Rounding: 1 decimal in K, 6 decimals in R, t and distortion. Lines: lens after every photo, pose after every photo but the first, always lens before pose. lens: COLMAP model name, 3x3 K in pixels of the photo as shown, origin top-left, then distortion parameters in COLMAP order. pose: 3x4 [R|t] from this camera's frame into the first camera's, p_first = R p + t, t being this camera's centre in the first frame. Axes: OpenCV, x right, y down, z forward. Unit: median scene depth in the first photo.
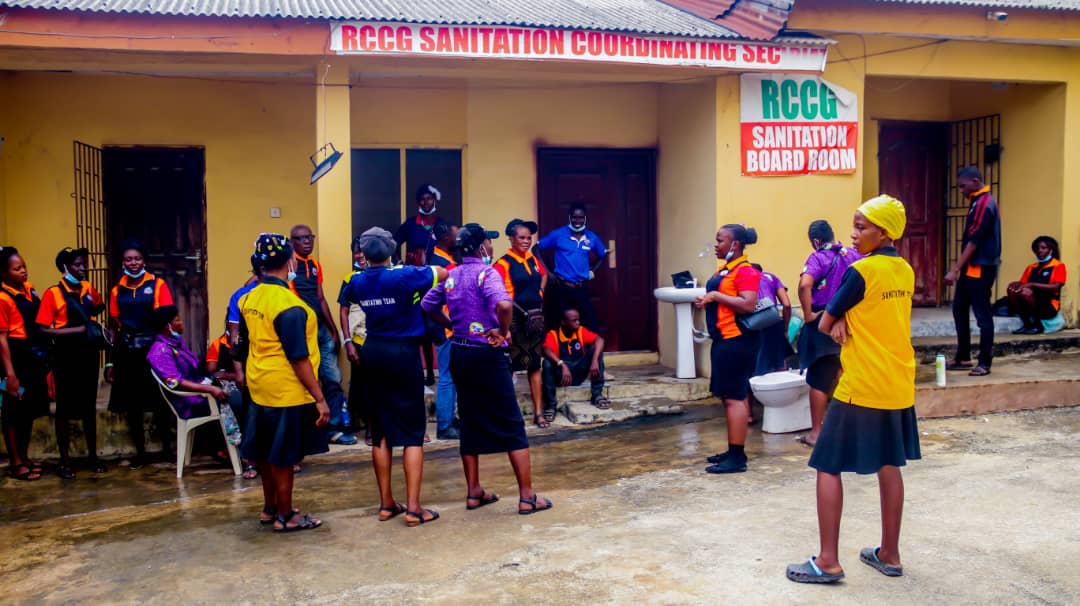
lens RADIAL K [[854.1, 0, 540.0], [0, 854.1, 303.0], [0, 0, 1]] dist [-0.112147, 0.010655]
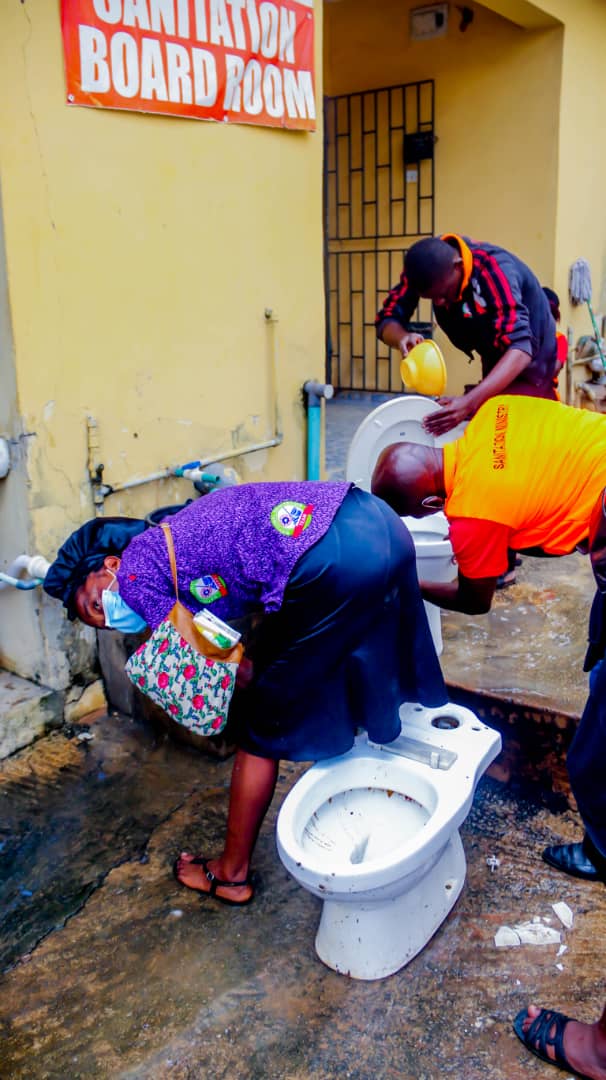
lens RADIAL K [[854.1, 0, 303.0], [0, 854.1, 540.0], [0, 0, 1]] dist [-0.112147, 0.010655]
pose [[0.794586, -0.171784, 0.582342, 0.092380], [0.049510, 0.974278, 0.219845, -0.047335], [-0.605129, -0.145854, 0.782653, 0.654126]]
